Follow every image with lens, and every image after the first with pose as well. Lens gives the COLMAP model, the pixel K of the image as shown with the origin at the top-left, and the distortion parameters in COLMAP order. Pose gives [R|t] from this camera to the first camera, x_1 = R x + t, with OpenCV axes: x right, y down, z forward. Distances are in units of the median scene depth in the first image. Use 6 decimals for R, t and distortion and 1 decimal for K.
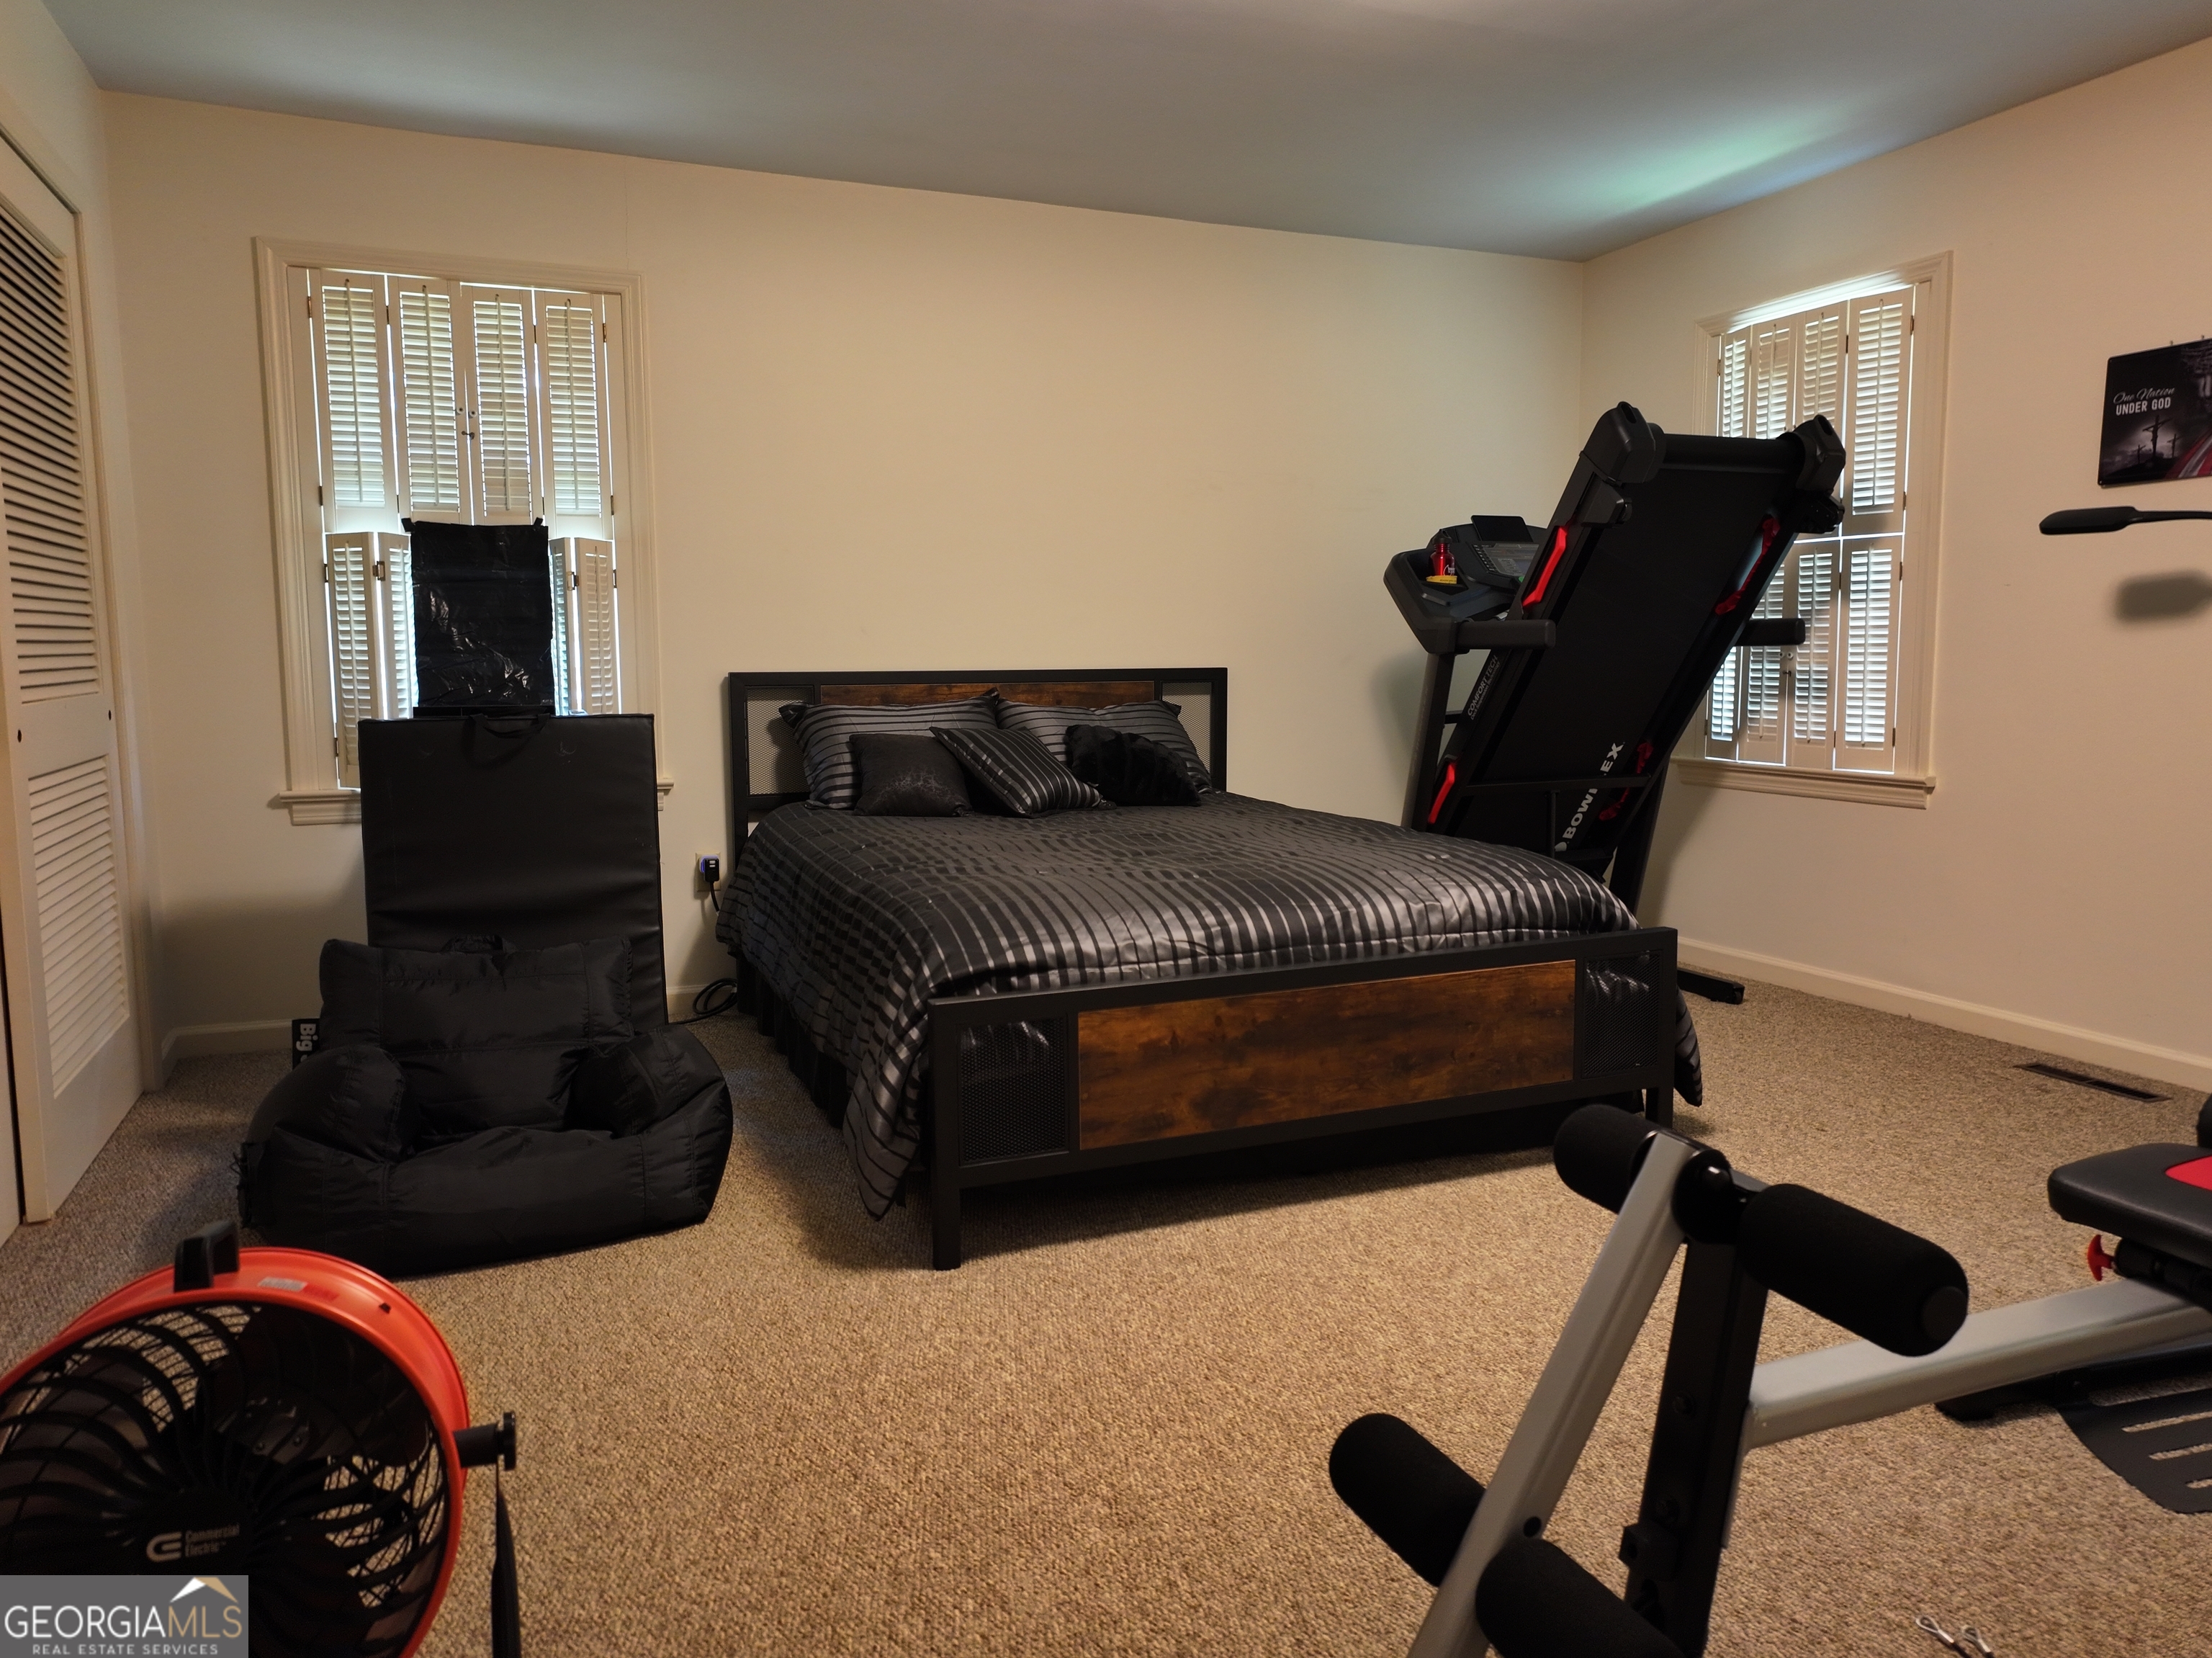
lens RADIAL K [[1556.7, 0, 1120.8], [0, 1556.7, 829.9], [0, 0, 1]] dist [-0.003901, 0.020002]
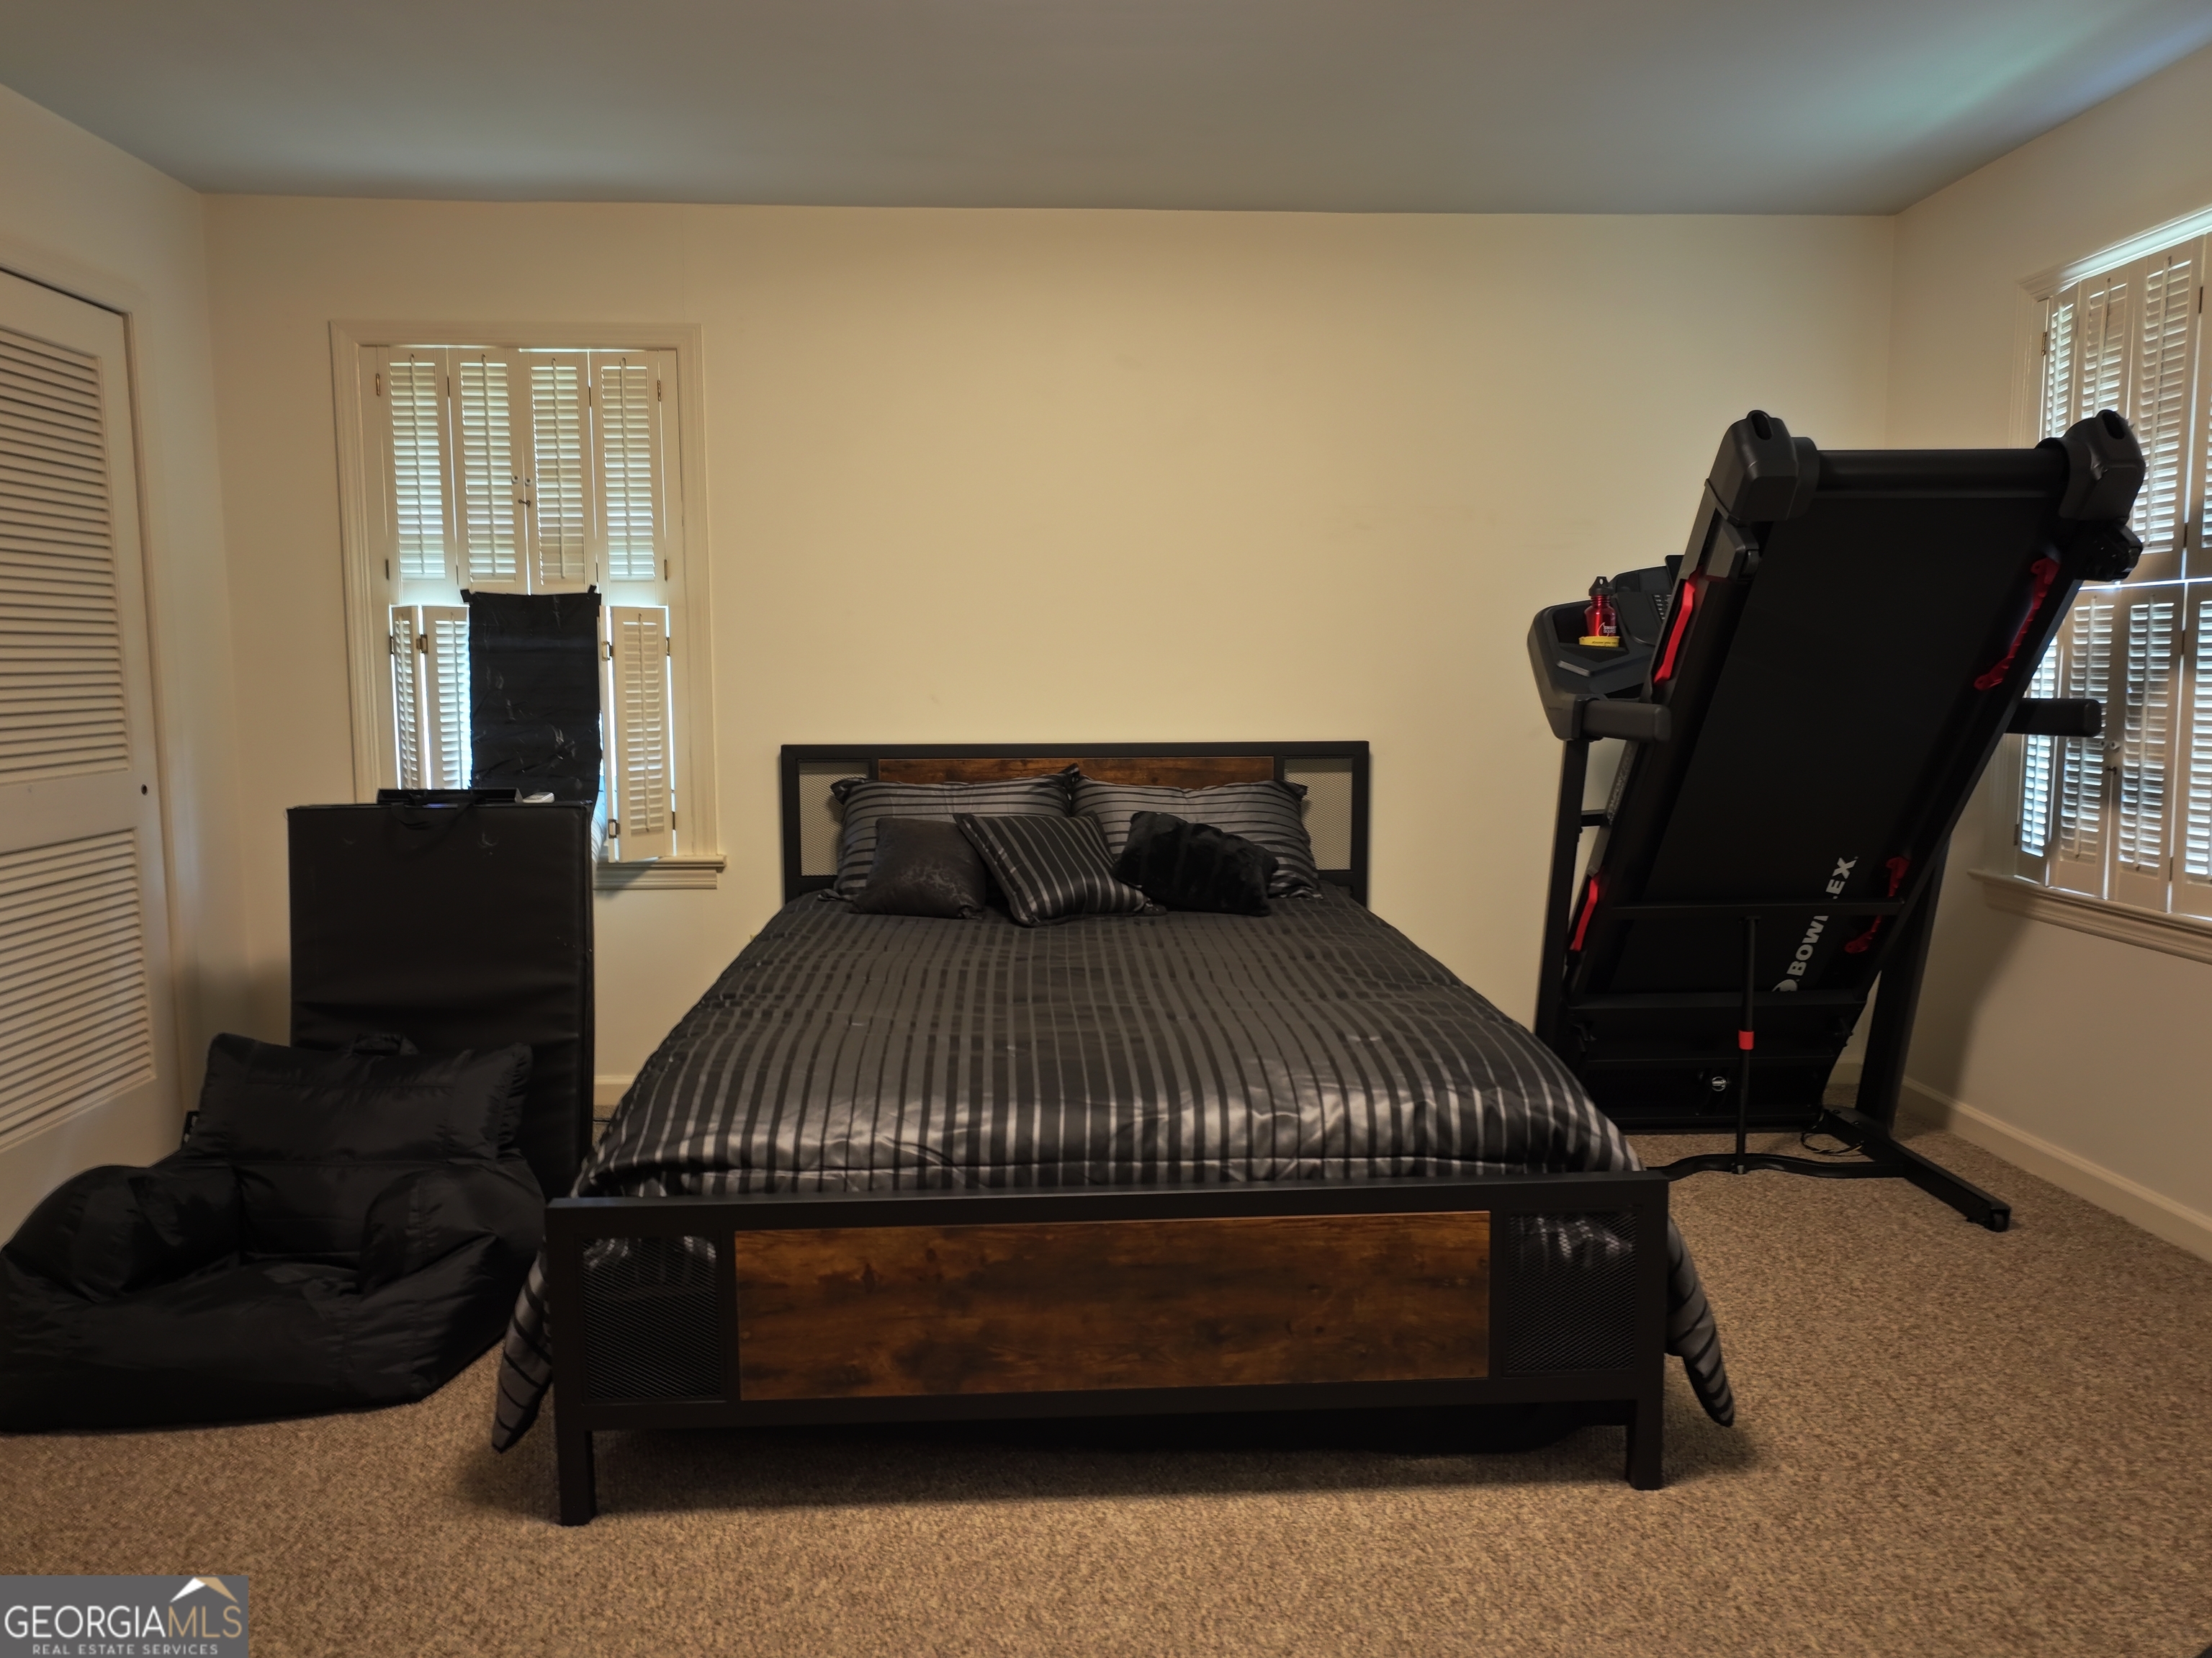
lens RADIAL K [[1556.7, 0, 1098.3], [0, 1556.7, 837.9], [0, 0, 1]] dist [-0.003901, 0.020002]
pose [[0.940857, 0.039003, -0.336553, 0.265382], [-0.039816, 0.999197, 0.004489, -0.061938], [0.336458, 0.009177, 0.941654, 0.199868]]
